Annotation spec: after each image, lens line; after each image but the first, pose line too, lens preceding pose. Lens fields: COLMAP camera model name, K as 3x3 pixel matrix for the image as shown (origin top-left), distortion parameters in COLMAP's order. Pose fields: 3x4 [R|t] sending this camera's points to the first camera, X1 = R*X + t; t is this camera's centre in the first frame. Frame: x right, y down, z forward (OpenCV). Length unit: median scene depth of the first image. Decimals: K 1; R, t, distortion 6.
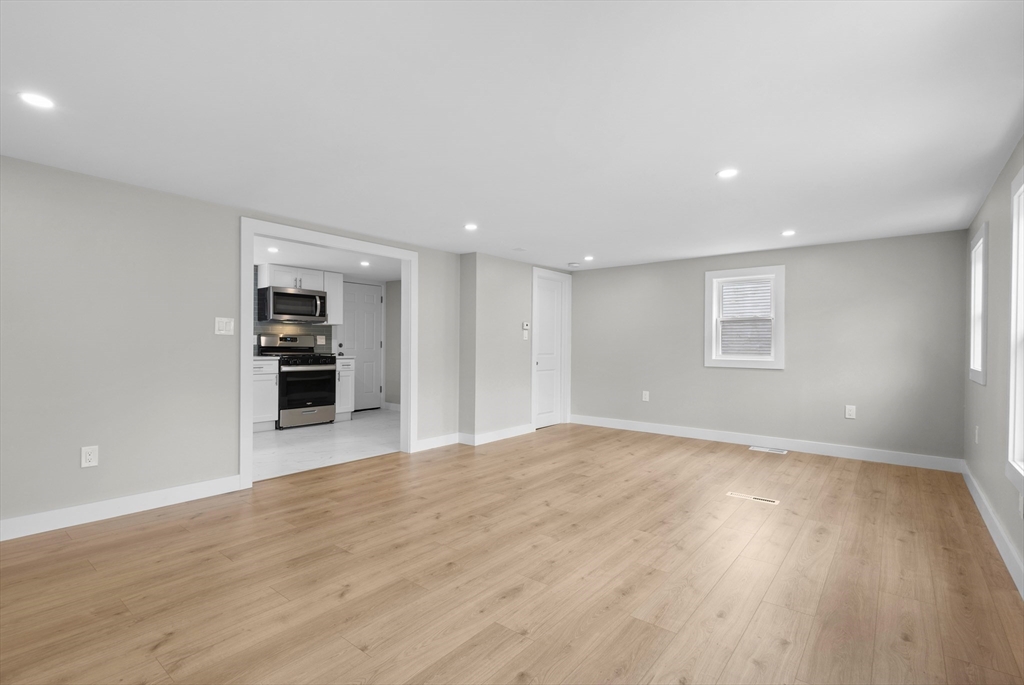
lens RADIAL K [[472.1, 0, 517.8], [0, 472.1, 343.8], [0, 0, 1]] dist [0.005980, -0.003430]
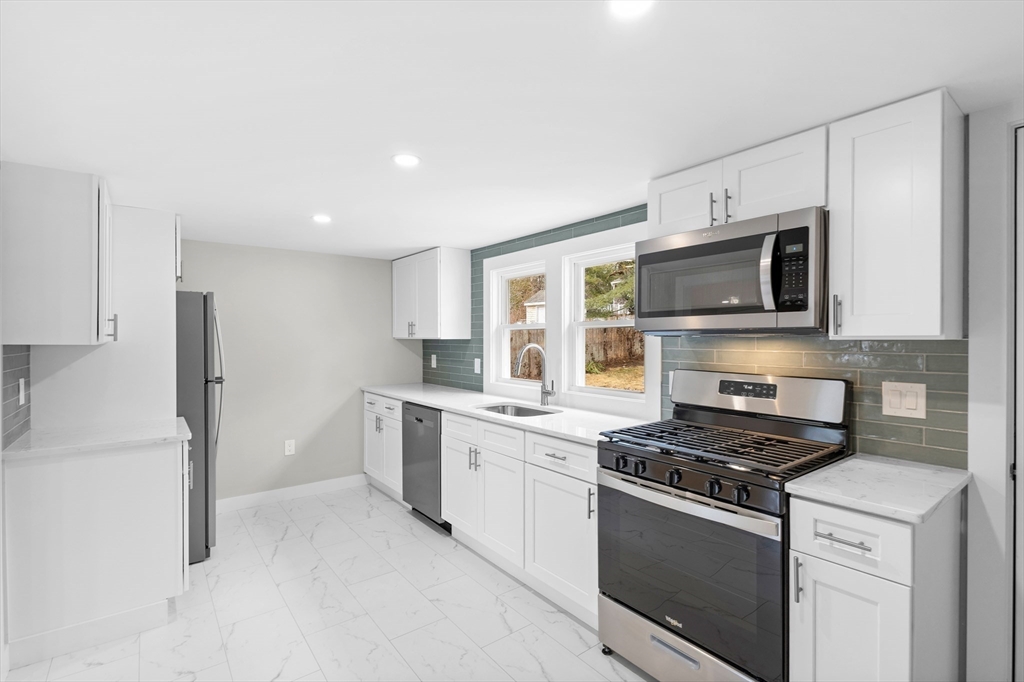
lens RADIAL K [[472.1, 0, 513.6], [0, 472.1, 338.0], [0, 0, 1]] dist [0.005980, -0.003430]
pose [[-0.220746, -0.013806, -0.975234, -0.308108], [-0.001615, 0.999904, -0.013790, -0.087195], [0.975330, -0.001469, -0.220747, 2.055158]]
